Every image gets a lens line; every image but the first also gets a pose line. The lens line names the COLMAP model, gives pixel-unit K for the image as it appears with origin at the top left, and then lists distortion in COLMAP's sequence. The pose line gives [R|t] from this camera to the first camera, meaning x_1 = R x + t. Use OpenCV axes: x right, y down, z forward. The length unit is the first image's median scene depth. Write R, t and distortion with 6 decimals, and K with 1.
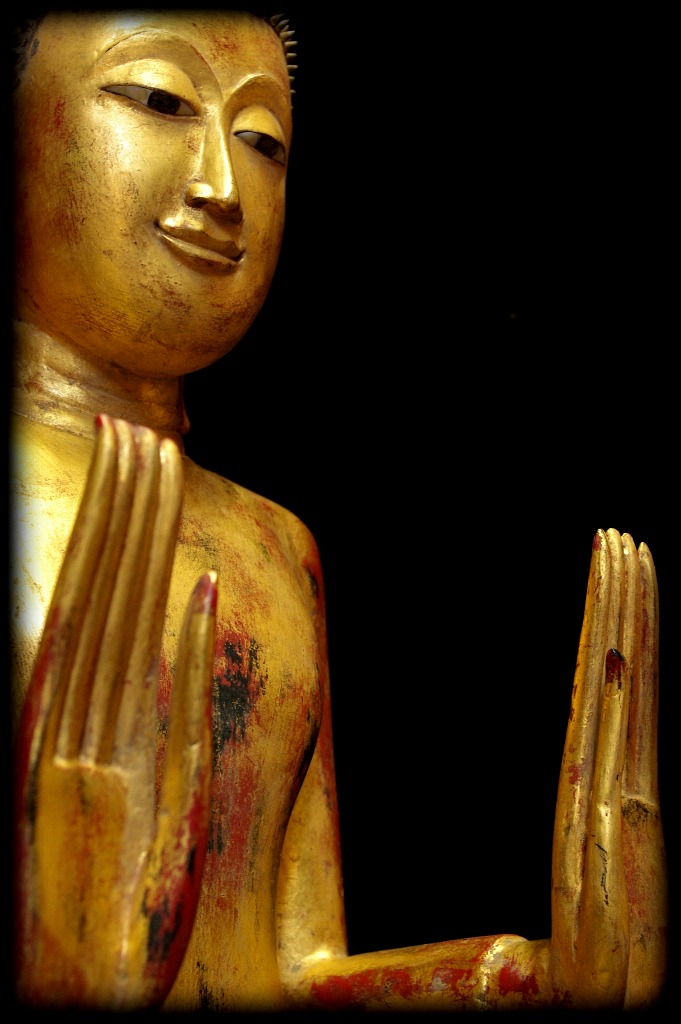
lens RADIAL K [[1604.5, 0, 347.5], [0, 1604.5, 512.5], [0, 0, 1]] dist [0.017448, 0.000000]
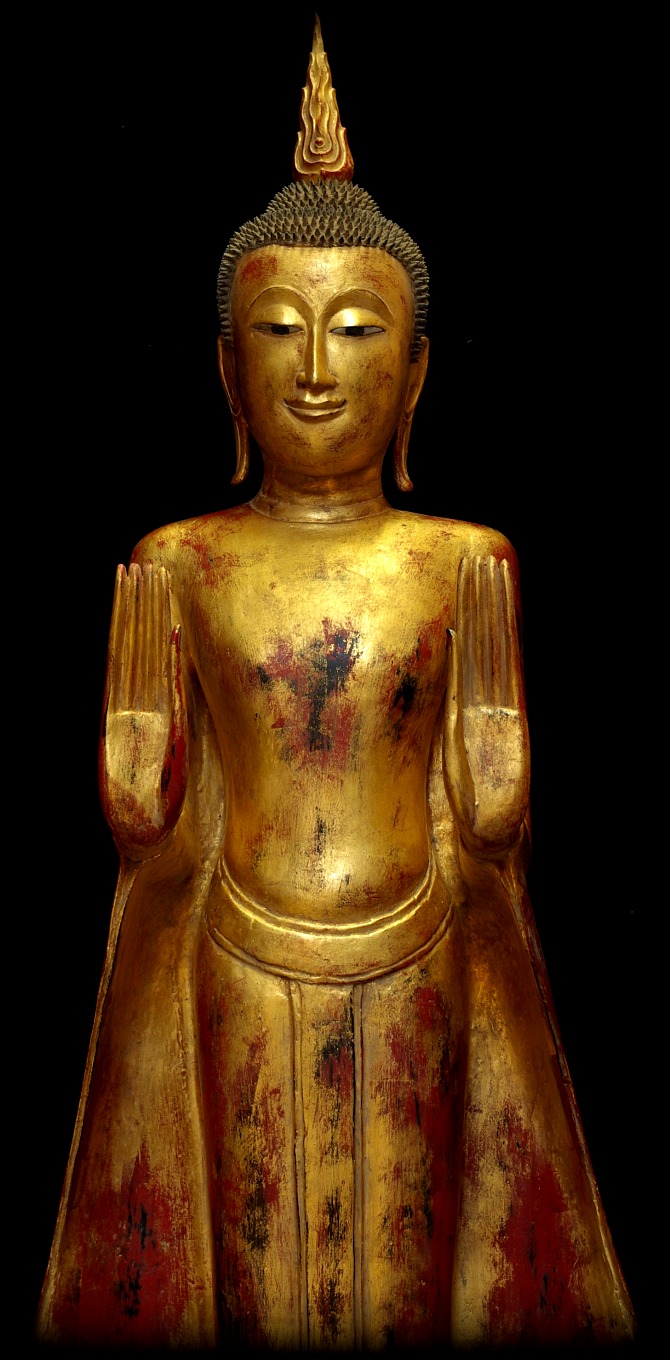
lens RADIAL K [[3313.7, 0, 330.6], [0, 3313.7, 673.3], [0, 0, 1]] dist [0.135748, 0.000000]
pose [[0.712123, -0.065886, -0.698956, 2.474360], [0.169137, 0.982363, 0.079723, -0.171462], [0.681376, -0.174992, 0.710707, -1.619069]]
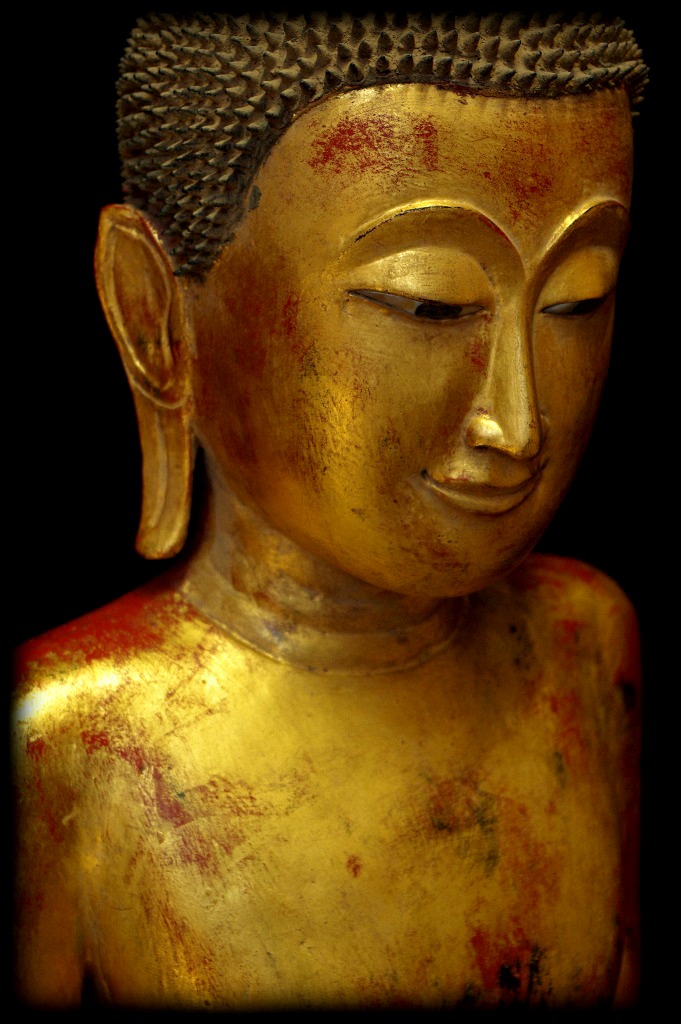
lens RADIAL K [[2174.7, 0, 337.5], [0, 2174.7, 510.3], [0, 0, 1]] dist [0.093408, 0.000000]
pose [[0.984862, 0.081881, -0.152781, -0.006780], [0.006019, 0.864714, 0.502228, -0.672042], [0.173235, -0.495545, 0.851131, 0.154707]]
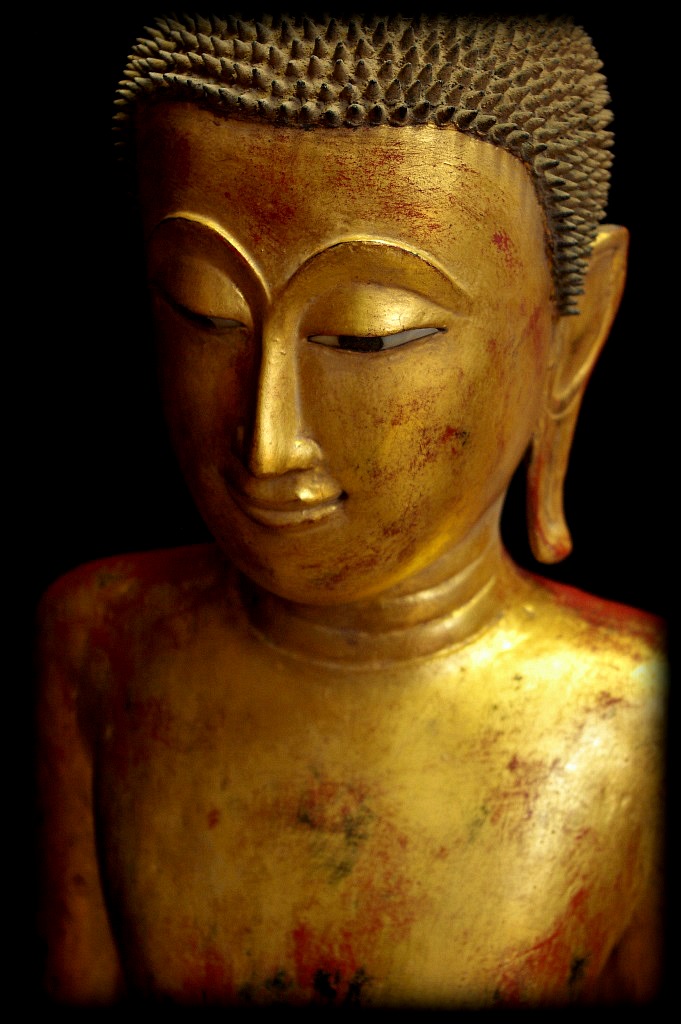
lens RADIAL K [[1971.1, 0, 342.4], [0, 1971.1, 517.3], [0, 0, 1]] dist [0.072748, 0.000000]
pose [[0.456204, 0.297851, -0.838548, 0.721867], [0.201910, 0.883098, 0.423522, -0.559813], [0.866666, -0.362523, 0.342733, 0.736105]]
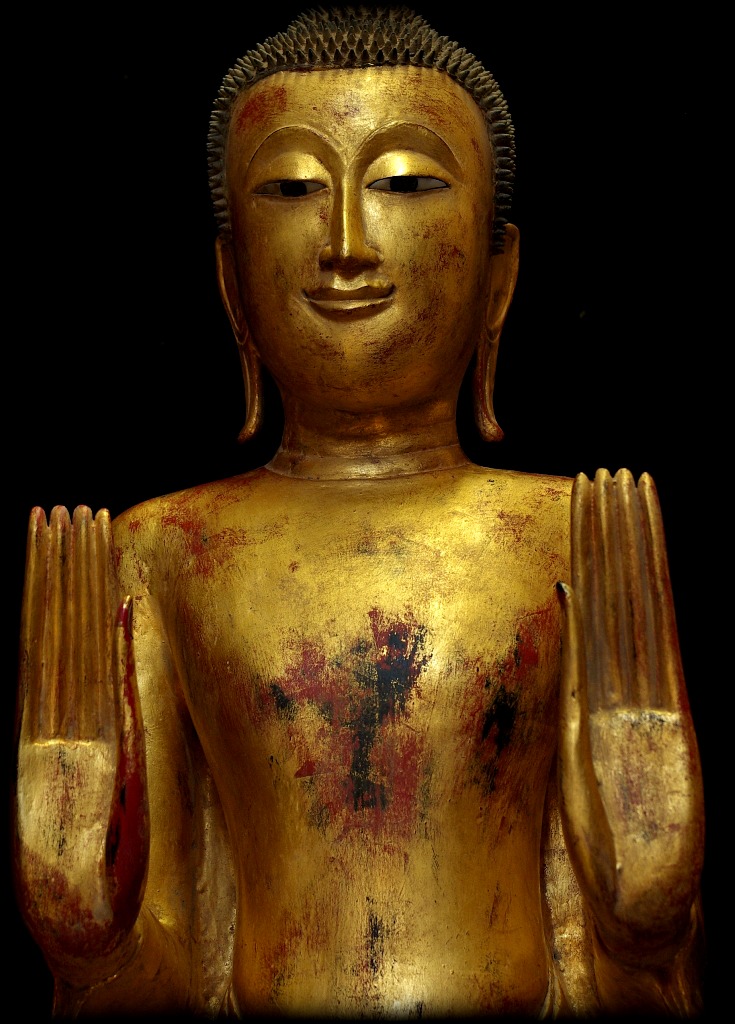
lens RADIAL K [[2760.6, 0, 333.4], [0, 2760.6, 555.6], [0, 0, 1]] dist [0.117052, 0.000000]
pose [[0.669408, -0.190705, -0.718000, 1.336028], [0.203592, 0.976581, -0.069572, 0.155884], [0.714453, -0.099607, 0.692557, -0.409174]]
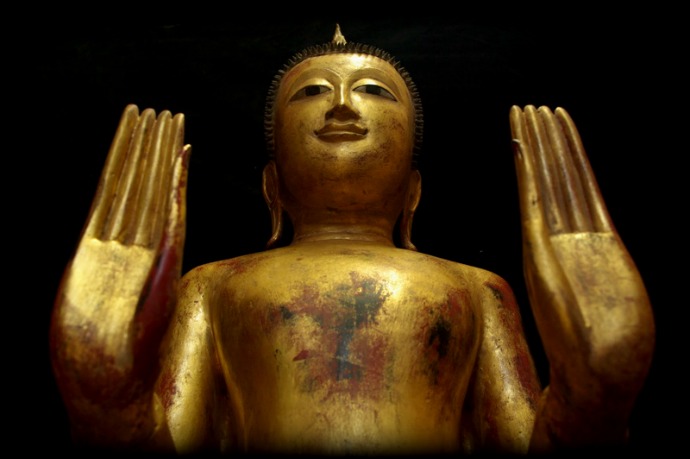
lens RADIAL K [[763.0, 0, 342.4], [0, 763.0, 230.0], [0, 0, 1]] dist [-0.058024, 0.000000]
pose [[0.739783, -0.475273, -0.476274, 0.320181], [0.166901, 0.815348, -0.554393, 0.480634], [0.651817, 0.330640, 0.682504, 0.405637]]
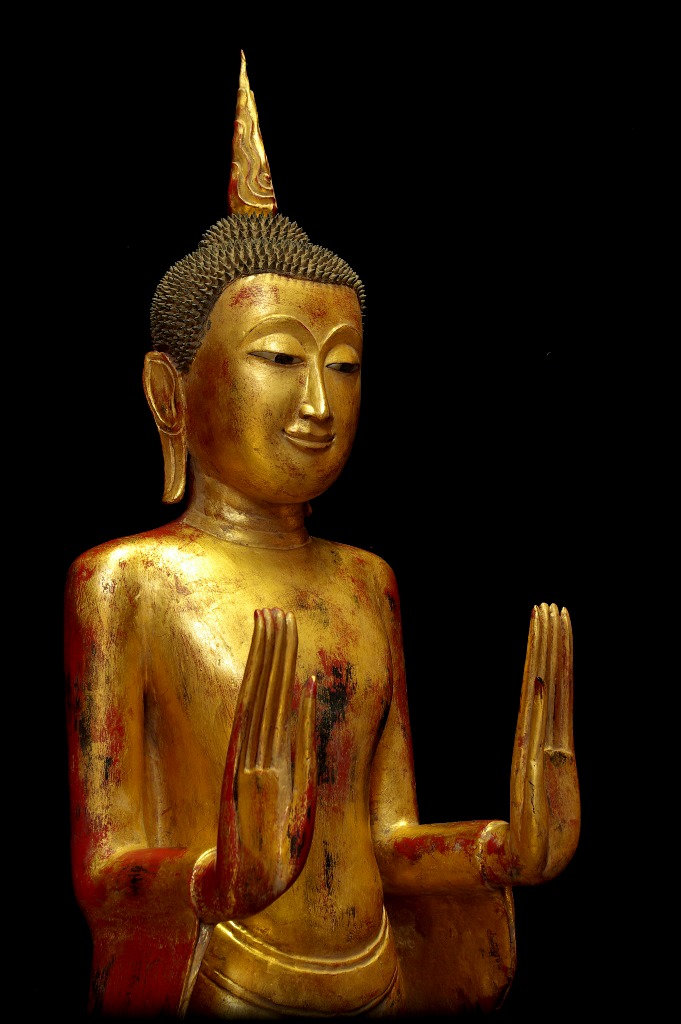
lens RADIAL K [[1743.2, 0, 332.6], [0, 1743.2, 491.3], [0, 0, 1]] dist [0.008076, 0.000000]
pose [[0.992023, -0.030160, -0.122399, 0.169271], [0.047728, 0.988535, 0.143247, -0.392935], [0.116676, -0.147947, 0.982089, -0.893299]]
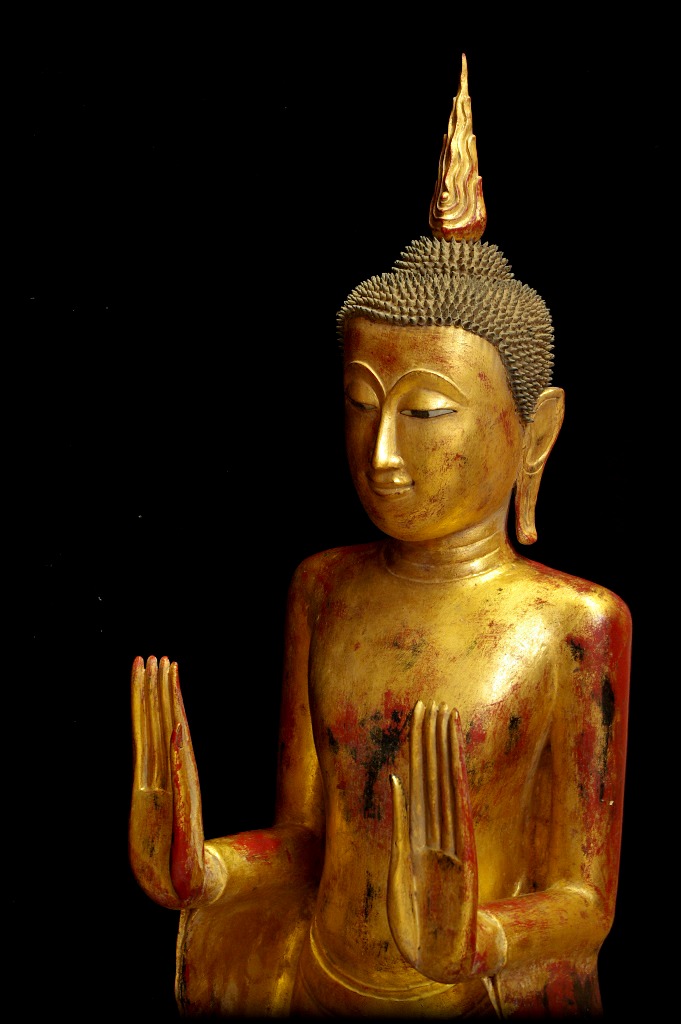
lens RADIAL K [[2174.7, 0, 347.3], [0, 2174.7, 509.6], [0, 0, 1]] dist [0.093408, 0.000000]
pose [[0.247886, 0.132823, -0.959641, 2.245925], [0.190518, 0.964530, 0.182713, -0.599128], [0.949871, -0.228121, 0.213788, 0.466891]]
